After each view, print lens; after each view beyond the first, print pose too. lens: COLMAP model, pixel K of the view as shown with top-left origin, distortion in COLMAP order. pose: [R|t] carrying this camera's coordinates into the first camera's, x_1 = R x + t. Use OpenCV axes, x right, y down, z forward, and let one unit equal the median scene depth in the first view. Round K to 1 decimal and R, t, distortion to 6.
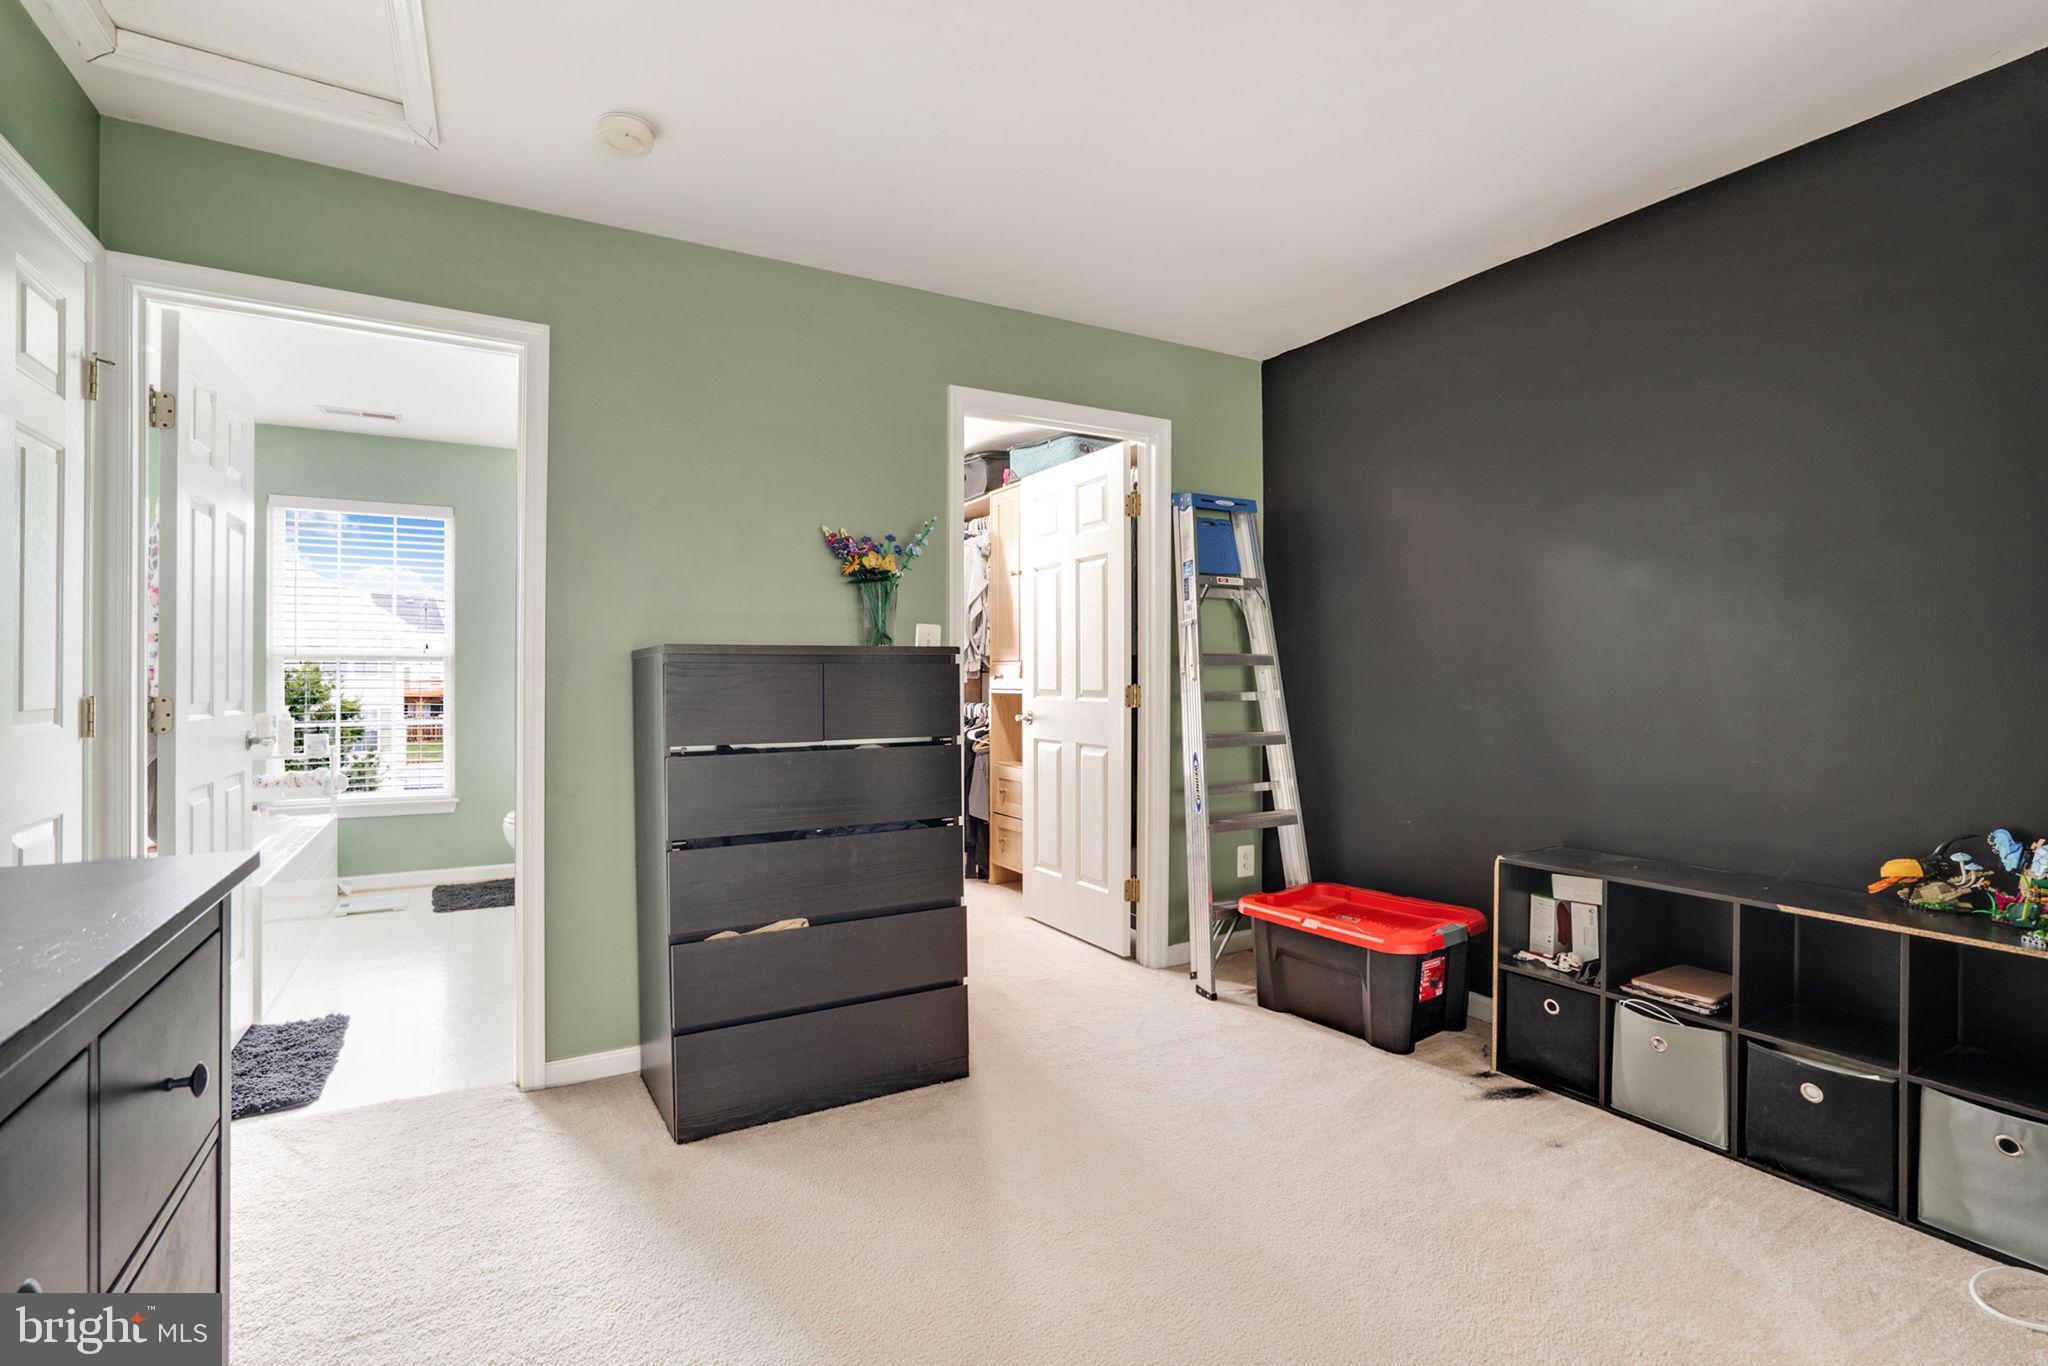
lens RADIAL K [[921.8, 0, 1038.4], [0, 921.8, 683.6], [0, 0, 1]] dist [-0.052159, 0.021102]
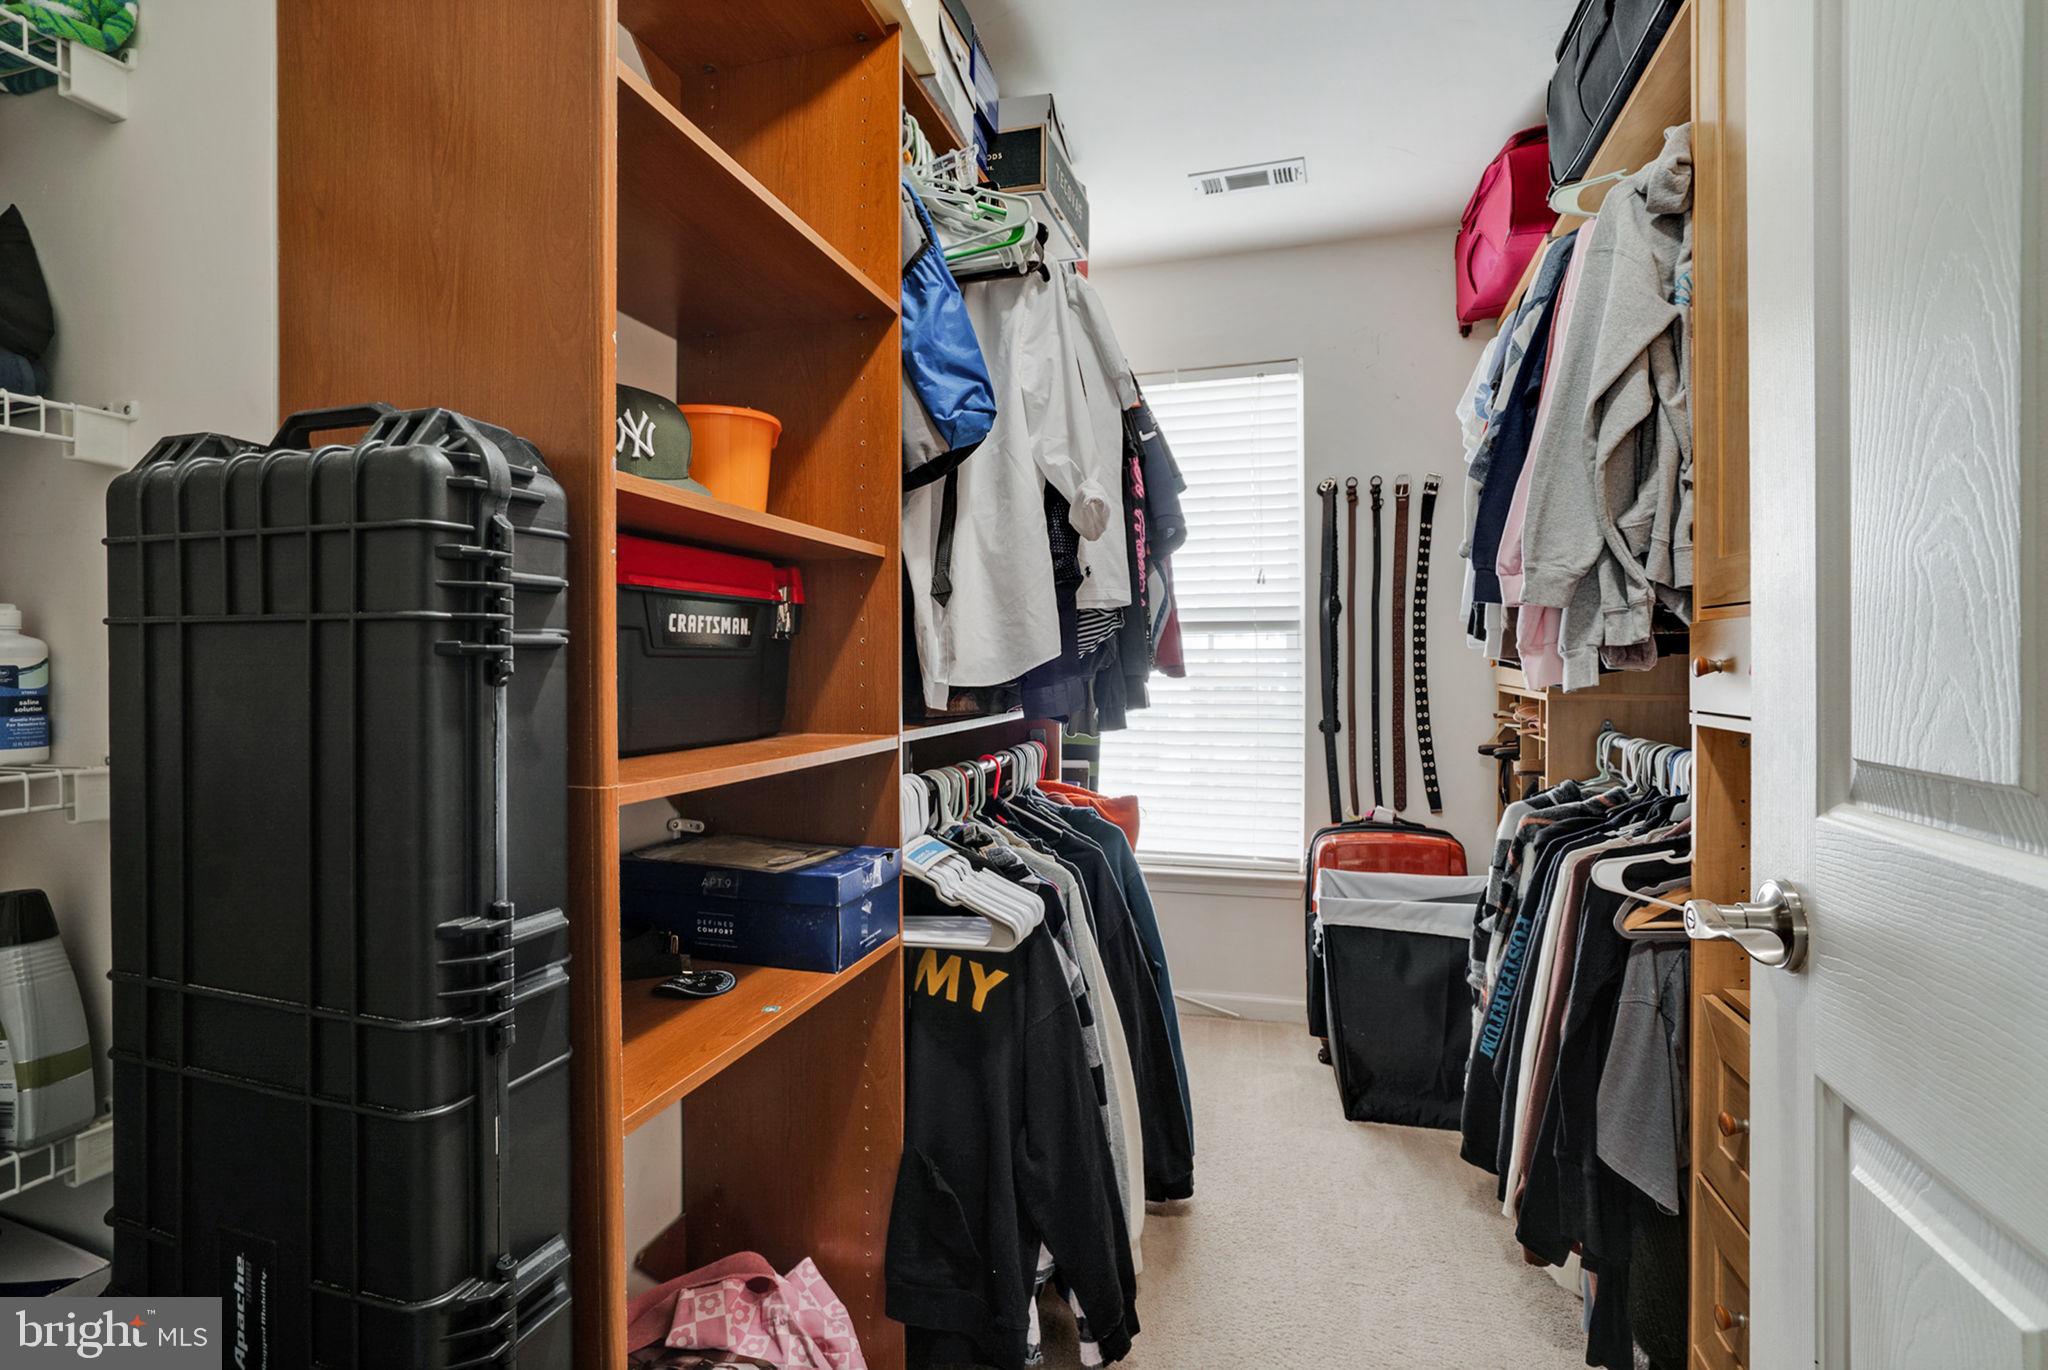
lens RADIAL K [[943.4, 0, 1026.7], [0, 943.4, 695.7], [0, 0, 1]] dist [-0.056657, 0.023094]
pose [[0.683418, 0.007229, -0.729992, 0.012058], [0.008662, 0.999800, 0.018010, -0.005589], [0.729976, -0.018631, 0.683218, 0.805406]]
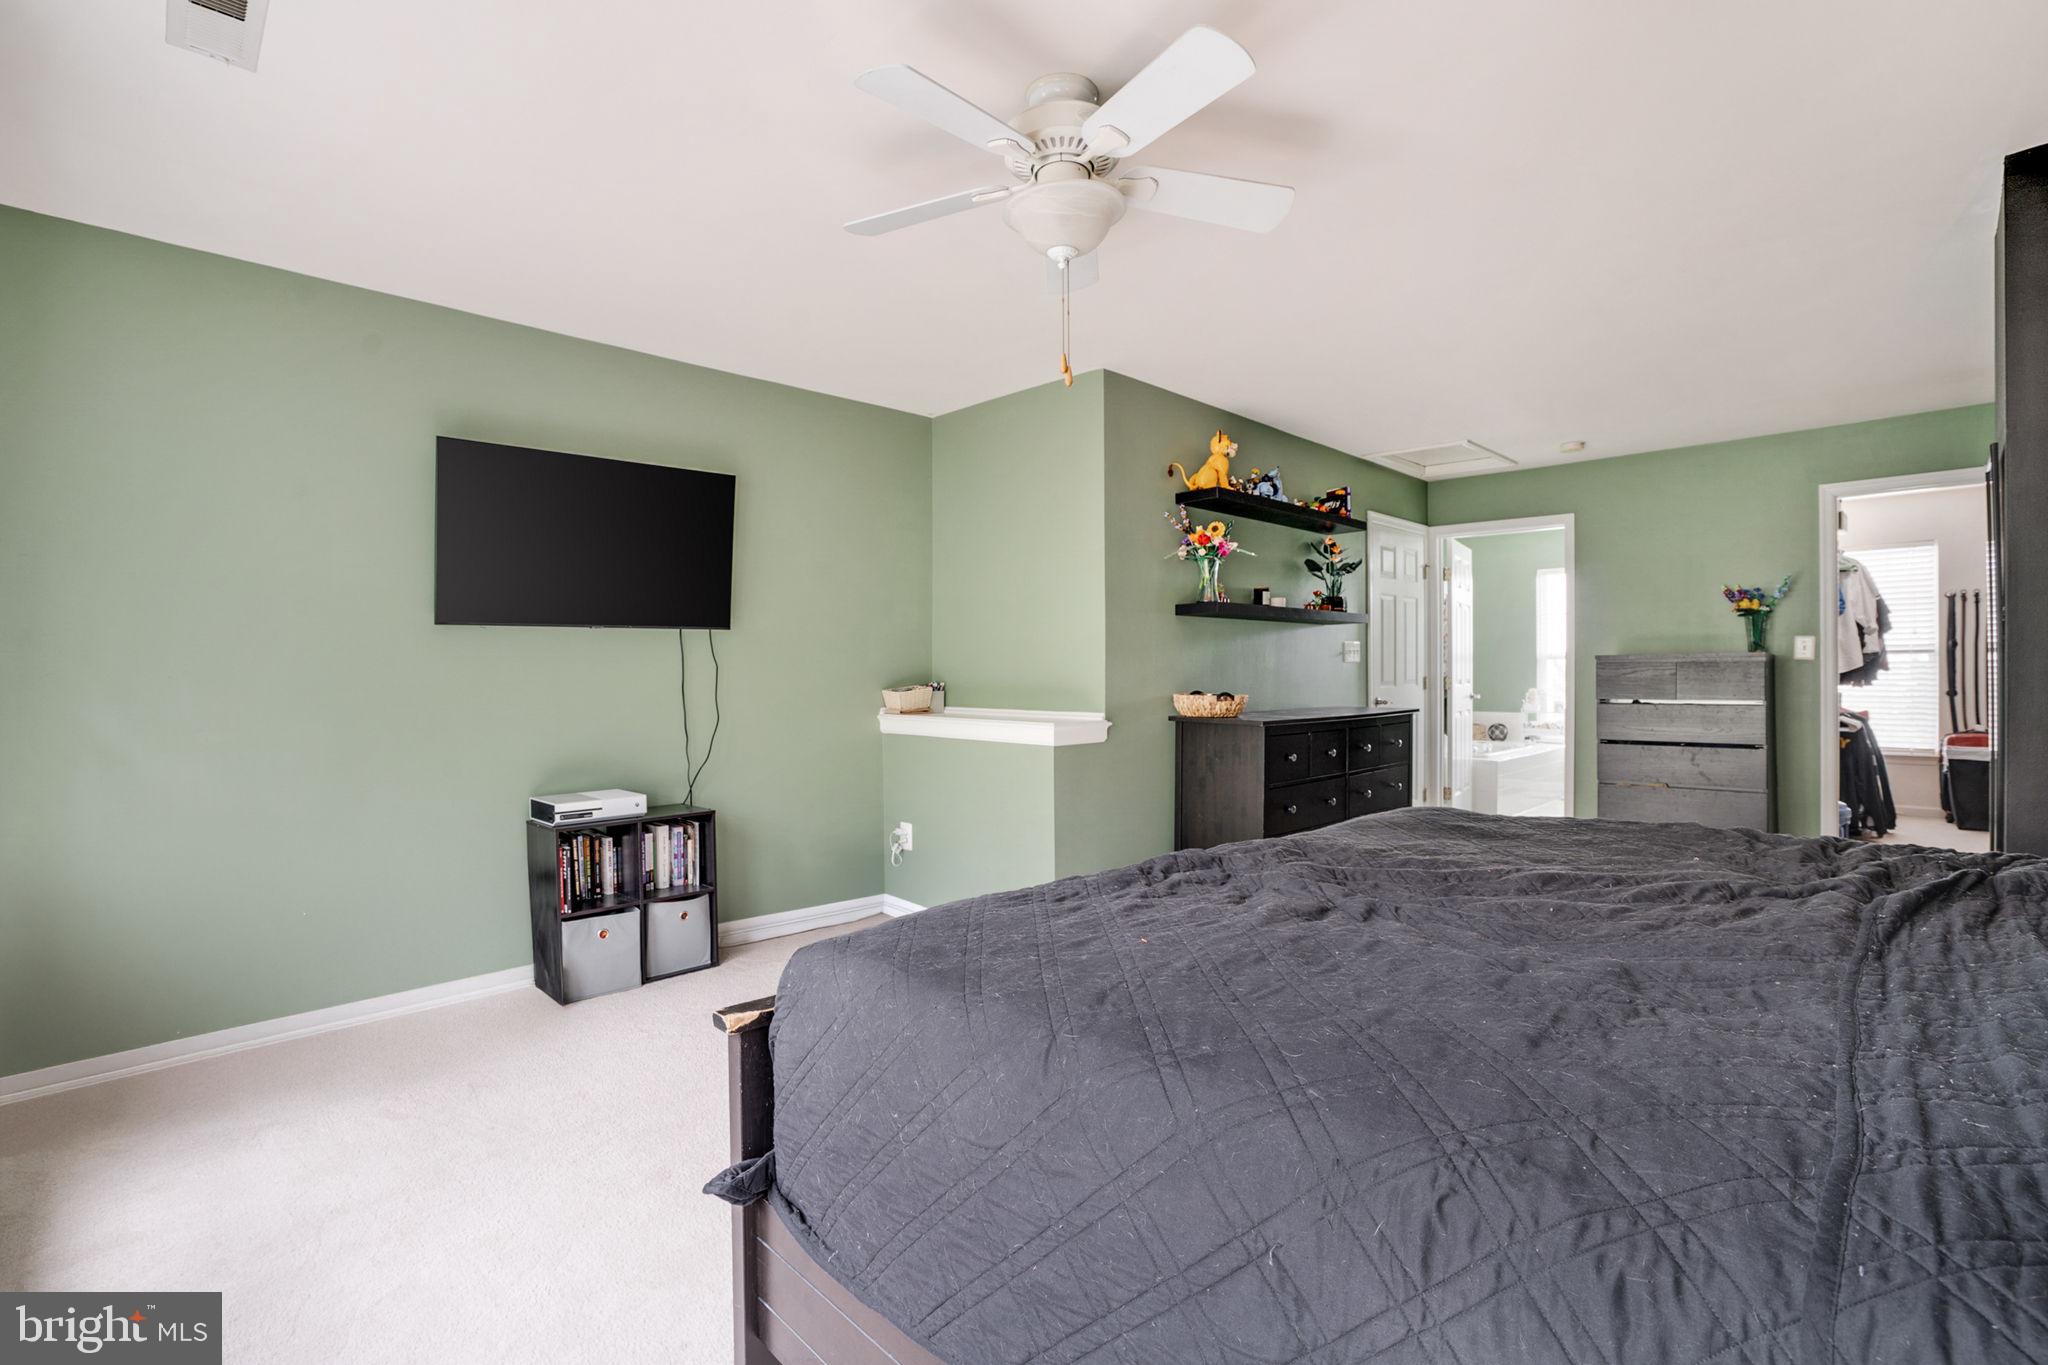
lens RADIAL K [[960.1, 0, 1015.7], [0, 960.1, 667.6], [0, 0, 1]] dist [-0.059484, 0.021447]
pose [[0.264903, -0.005074, -0.964262, 0.776229], [-0.004571, 0.999968, -0.006517, 0.005956], [0.964264, 0.006134, 0.264872, -0.552276]]
